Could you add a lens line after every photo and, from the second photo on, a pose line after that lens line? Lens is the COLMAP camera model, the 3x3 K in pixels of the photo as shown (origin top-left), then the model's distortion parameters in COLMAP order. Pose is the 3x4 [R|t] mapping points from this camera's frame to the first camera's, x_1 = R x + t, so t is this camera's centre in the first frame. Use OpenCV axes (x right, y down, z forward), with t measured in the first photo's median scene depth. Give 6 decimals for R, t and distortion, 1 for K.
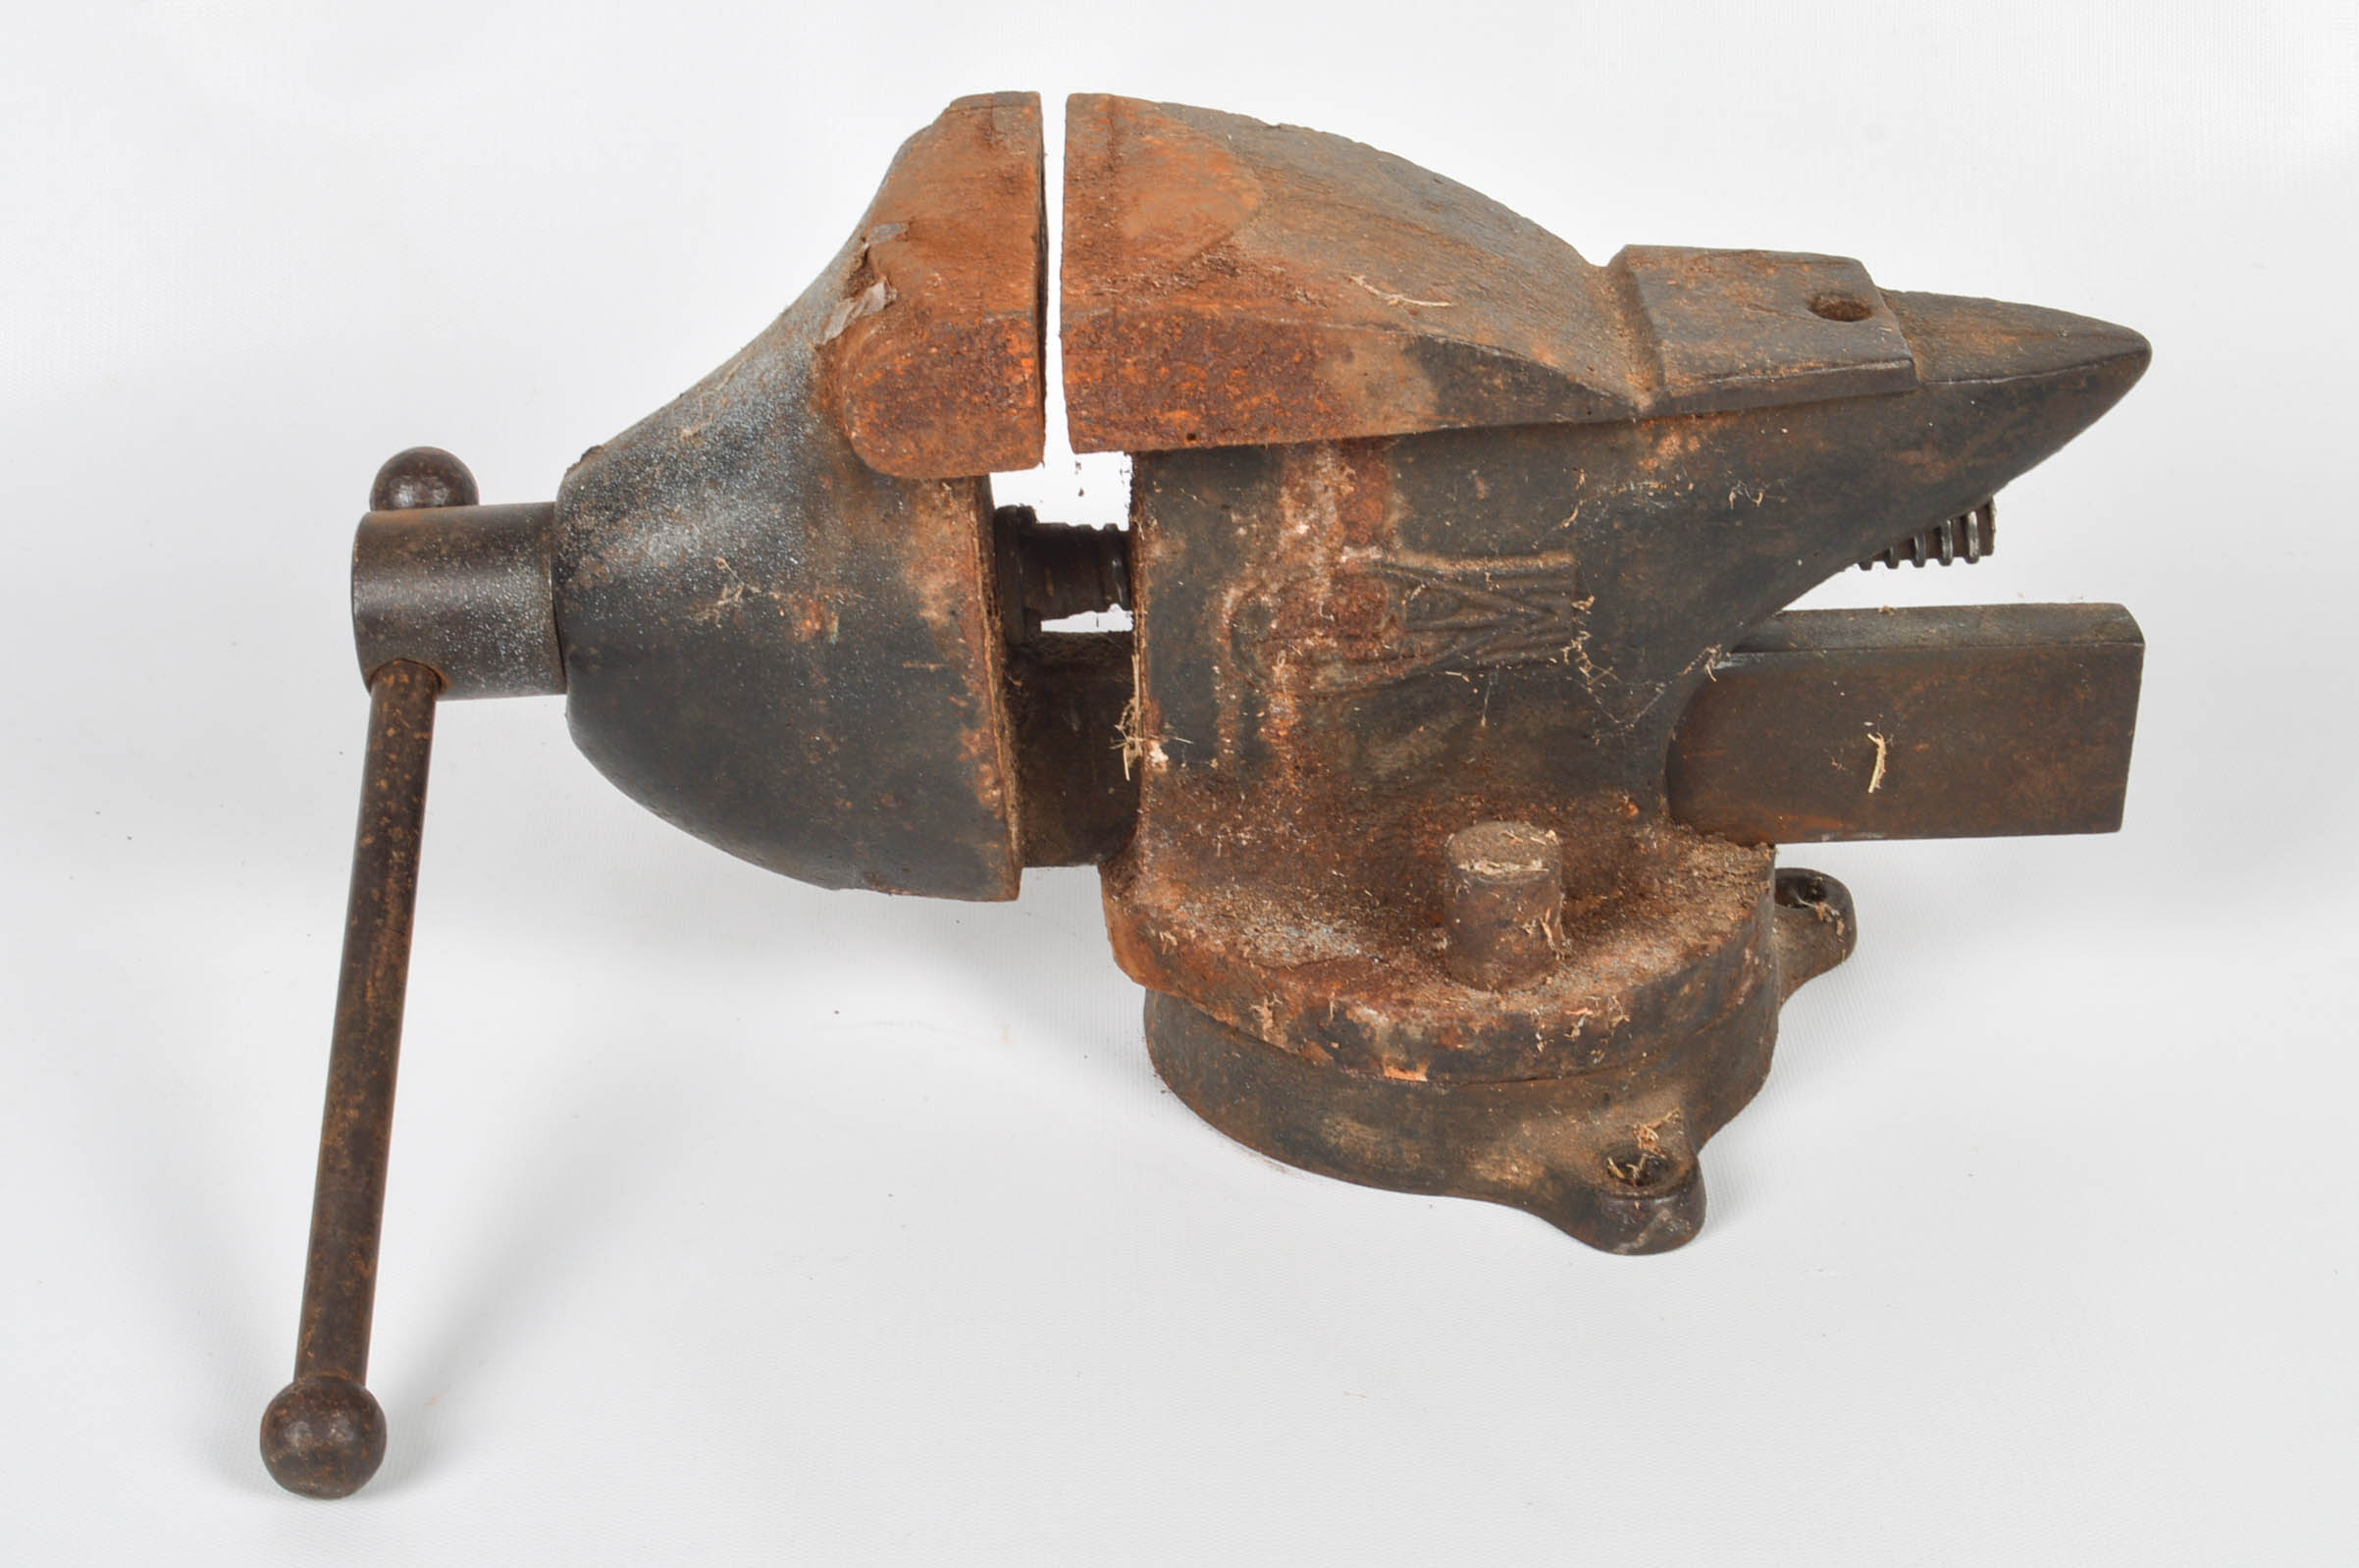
lens RADIAL K [[4000.7, 0, 1180.6], [0, 4000.7, 784.3], [0, 0, 1]] dist [-0.020835, 0.000000]
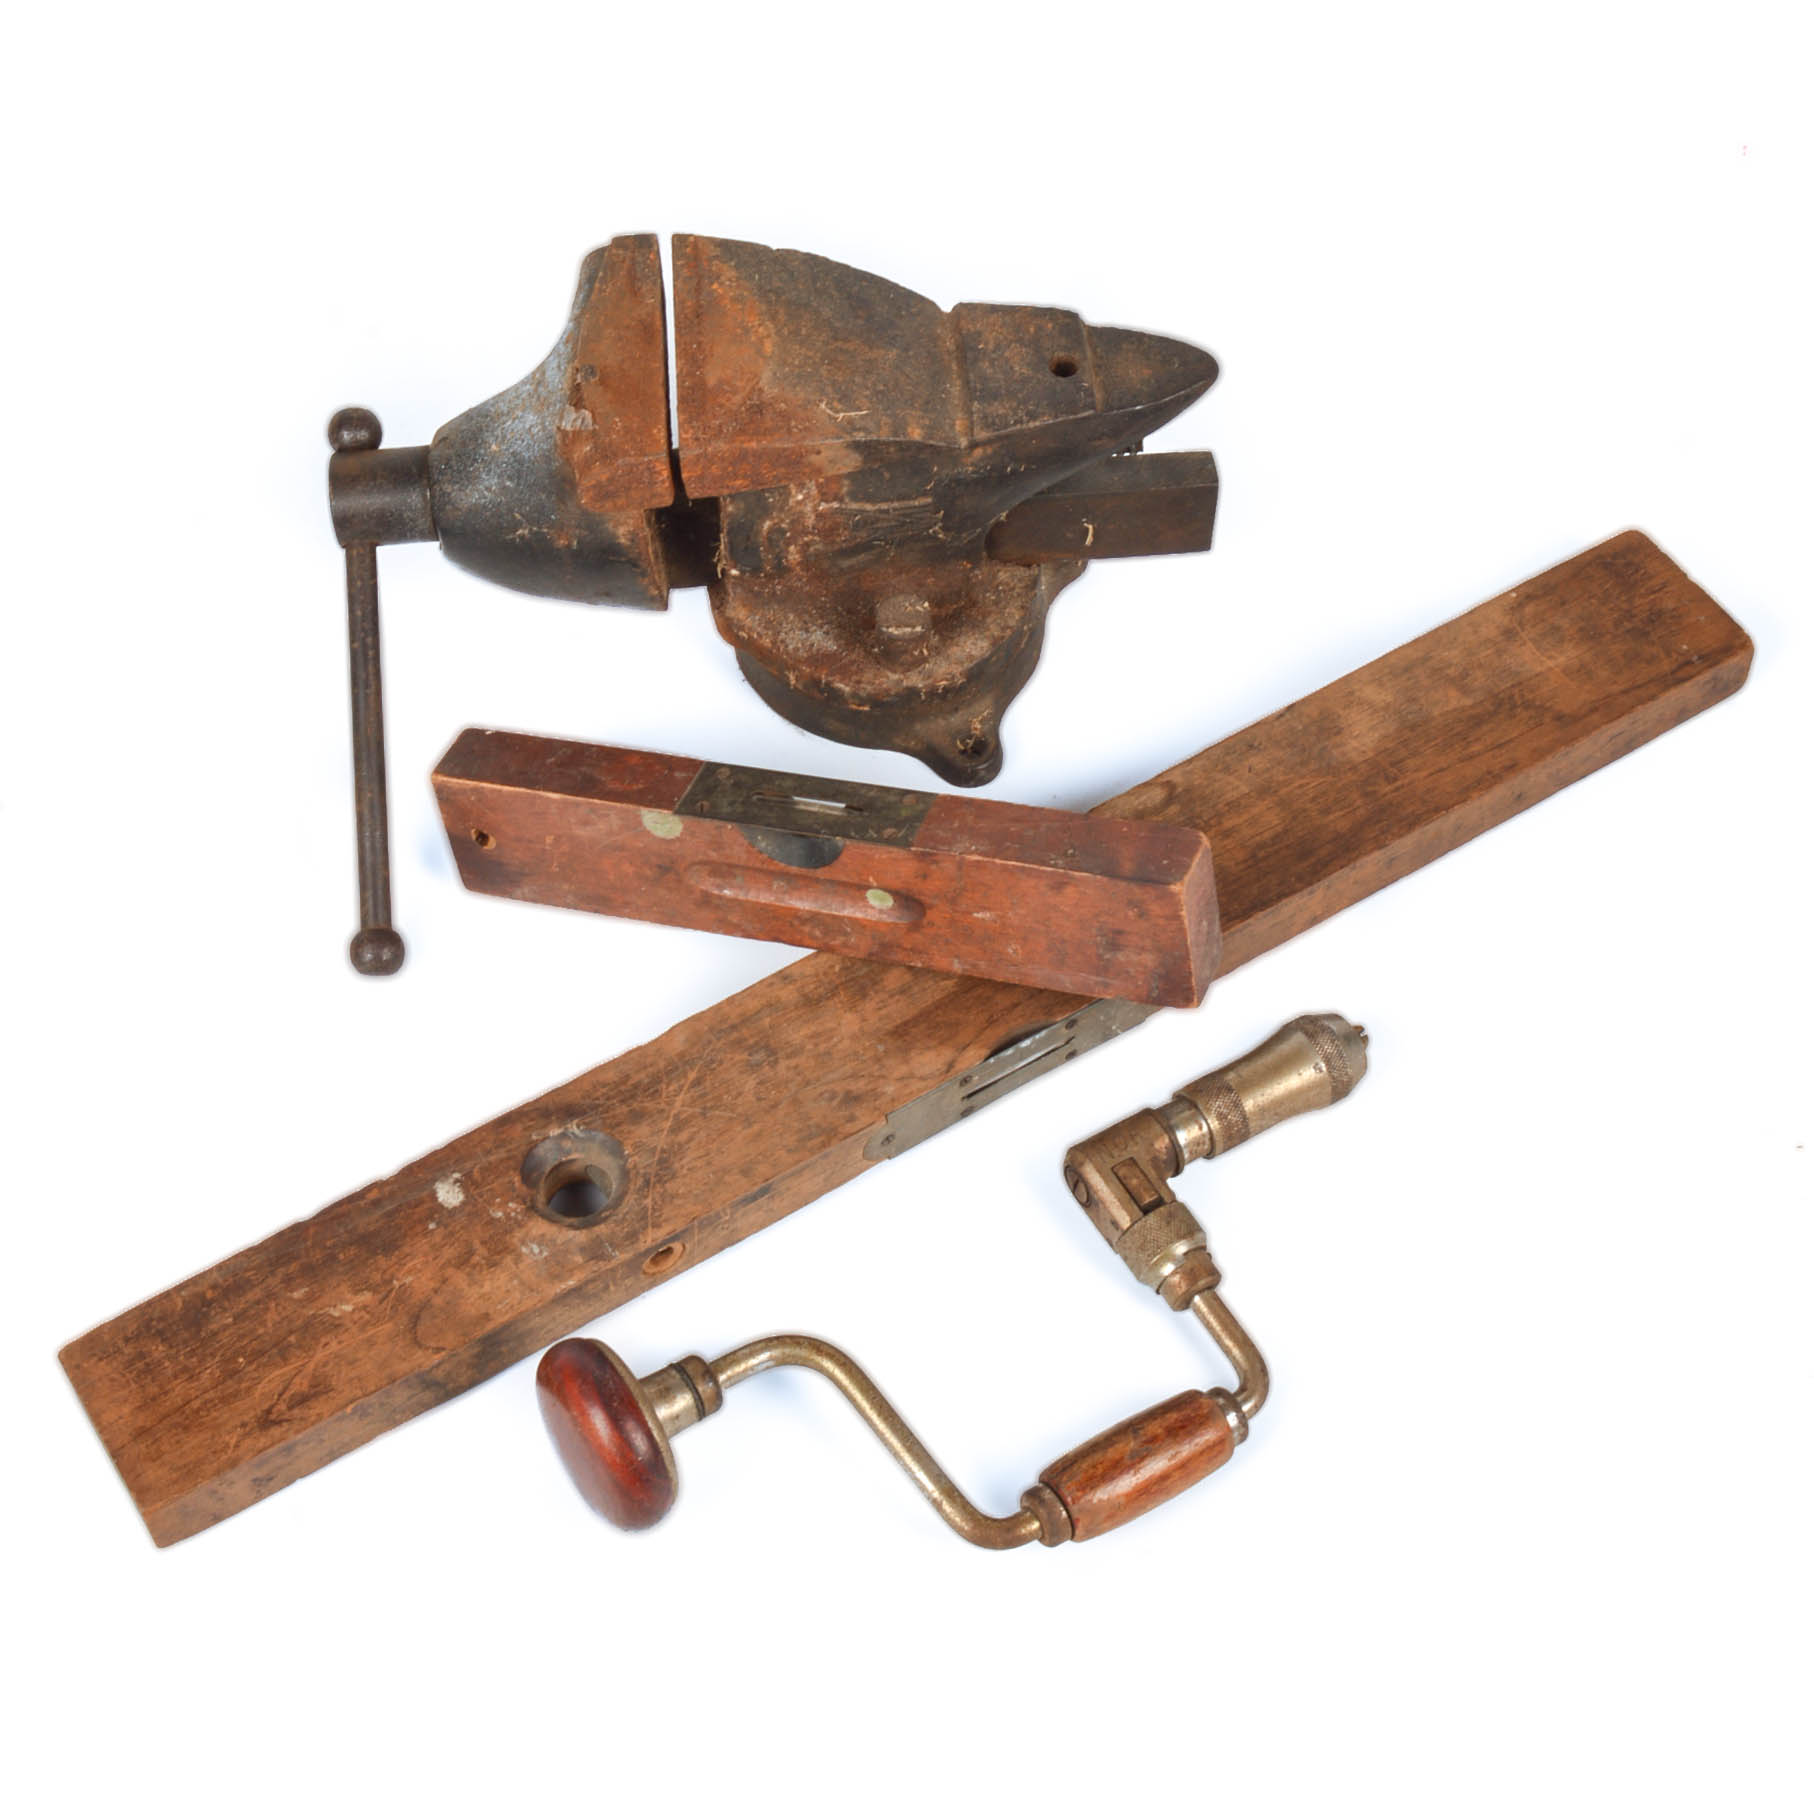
lens RADIAL K [[2782.2, 0, 907.2], [0, 2782.2, 906.6], [0, 0, 1]] dist [-0.018714, 0.000000]
pose [[0.998250, -0.041408, 0.042227, 0.015446], [0.019848, 0.907150, 0.420340, -0.450848], [-0.055711, -0.418766, 0.906384, -0.371092]]
